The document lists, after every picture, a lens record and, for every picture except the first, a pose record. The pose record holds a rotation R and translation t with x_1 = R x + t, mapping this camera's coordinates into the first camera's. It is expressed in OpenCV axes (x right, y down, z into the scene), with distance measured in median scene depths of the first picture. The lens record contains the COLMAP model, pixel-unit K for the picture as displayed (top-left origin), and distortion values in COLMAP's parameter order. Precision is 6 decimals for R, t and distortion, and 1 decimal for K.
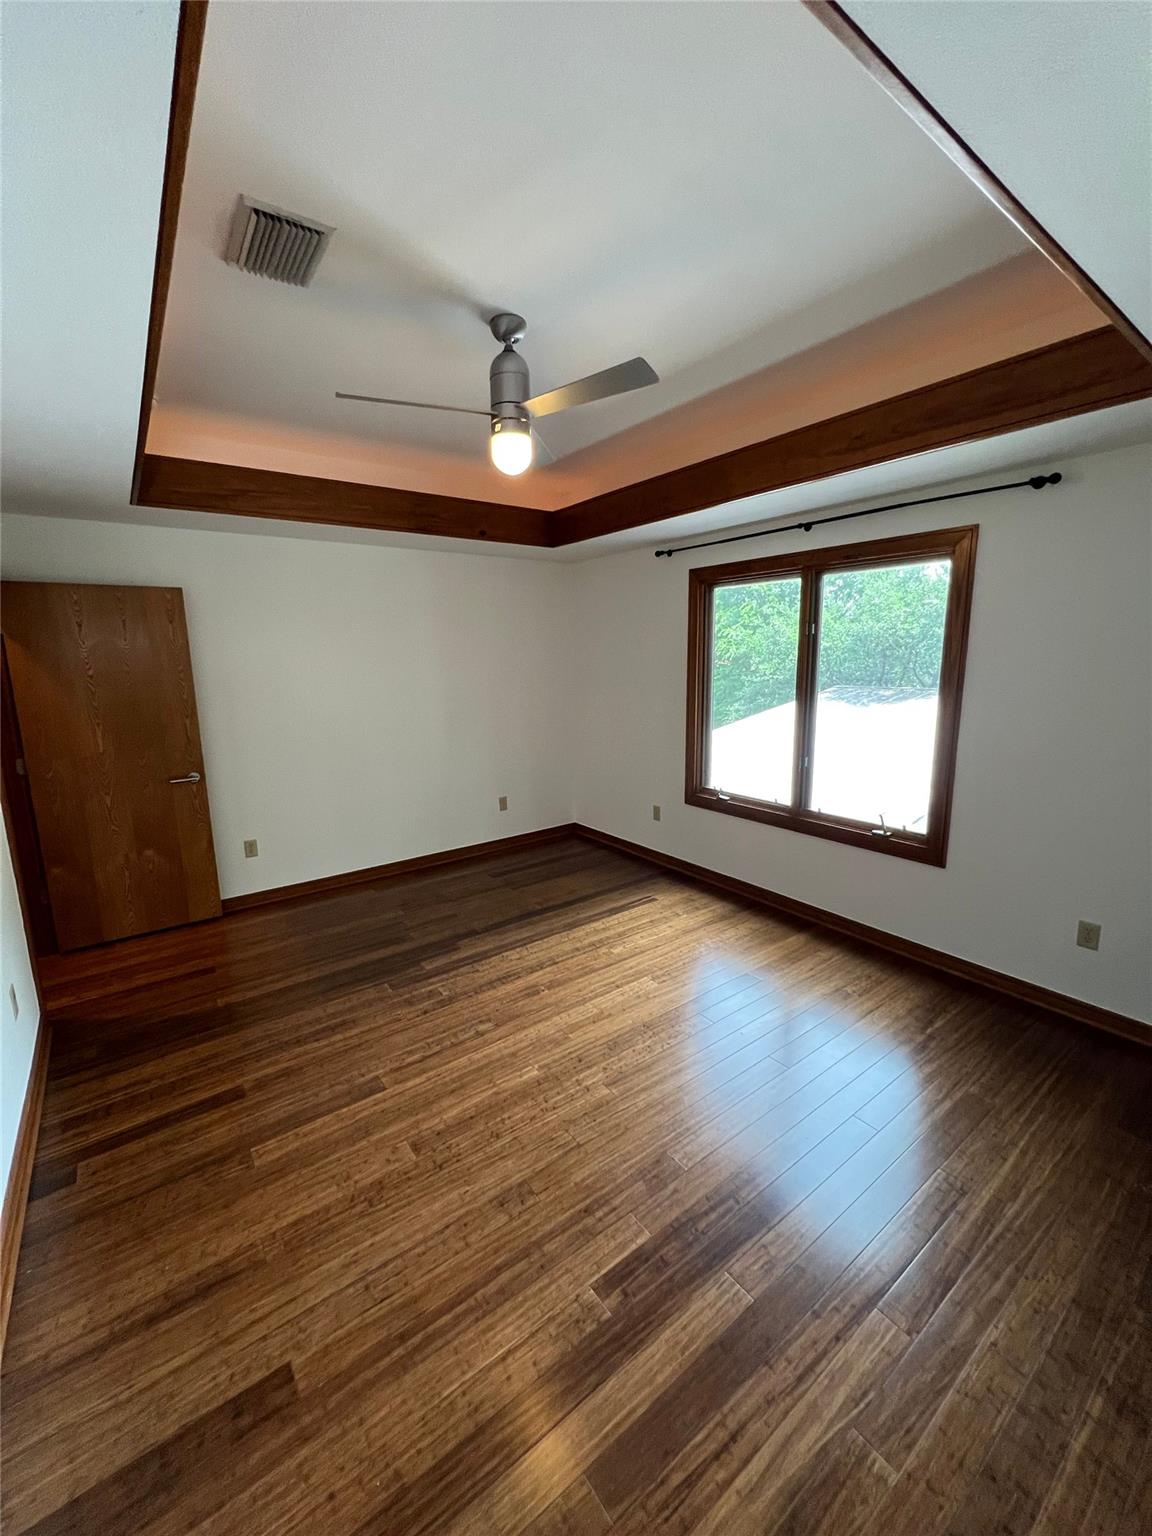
lens RADIAL K [[614.5, 0, 574.7], [0, 614.5, 766.4], [0, 0, 1]] dist [-0.002157, 0.000369]
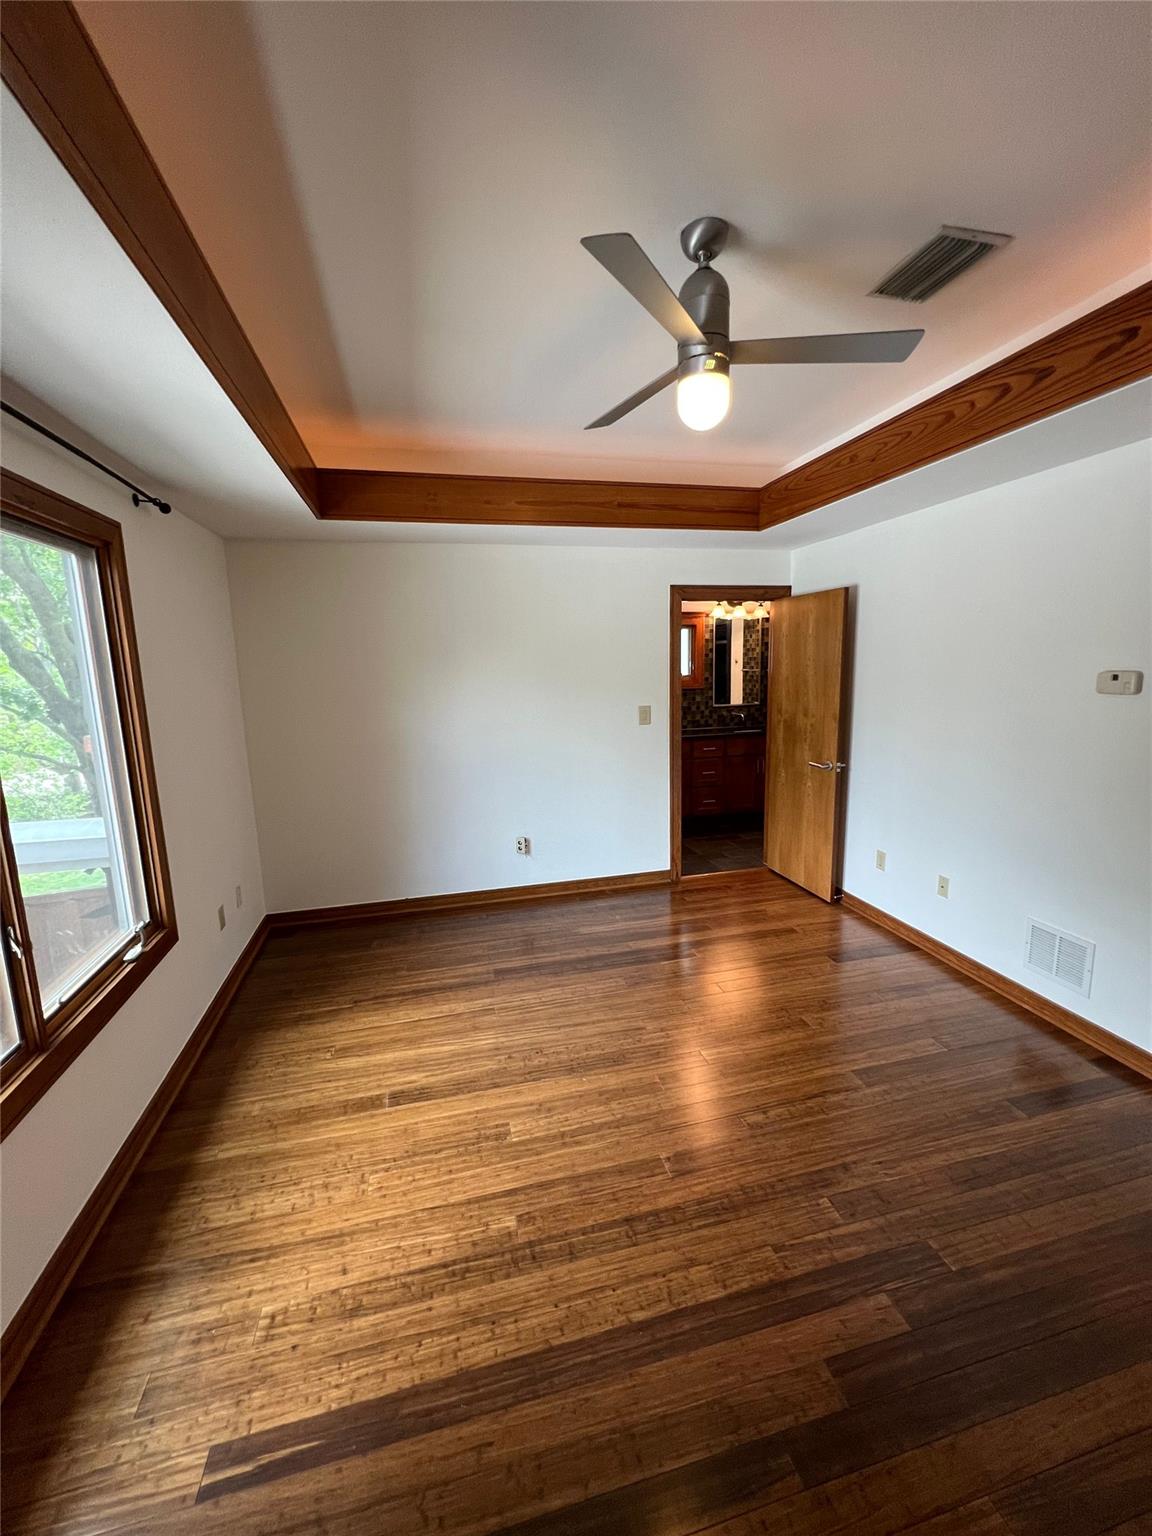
lens RADIAL K [[614.5, 0, 575.3], [0, 614.5, 766.0], [0, 0, 1]] dist [-0.002157, 0.000369]
pose [[-0.922479, -0.025897, 0.385178, -0.191704], [0.108893, 0.939776, 0.323980, -0.251027], [-0.370371, 0.340808, -0.864104, 1.376054]]
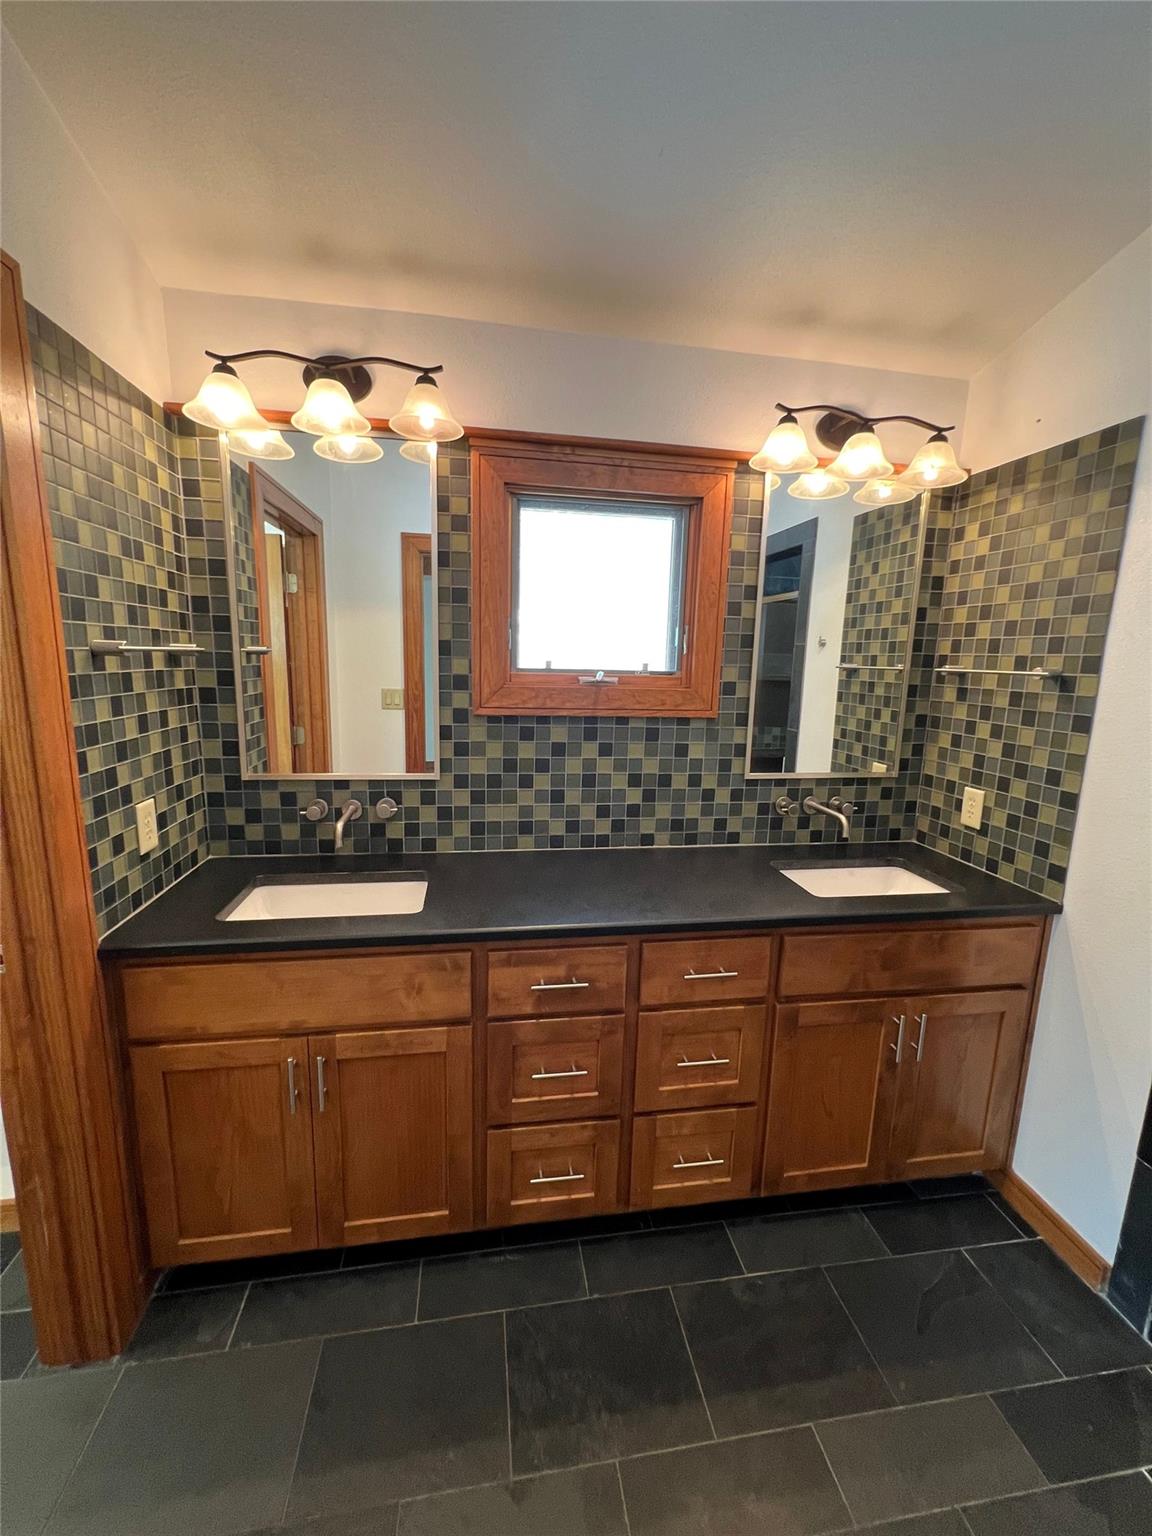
lens RADIAL K [[614.5, 0, 582.2], [0, 614.5, 764.3], [0, 0, 1]] dist [-0.002157, 0.000369]
pose [[-0.890679, -0.091628, 0.445303, -0.061753], [0.068405, 0.941319, 0.330513, -0.091333], [-0.449456, 0.324843, -0.832146, 0.609458]]
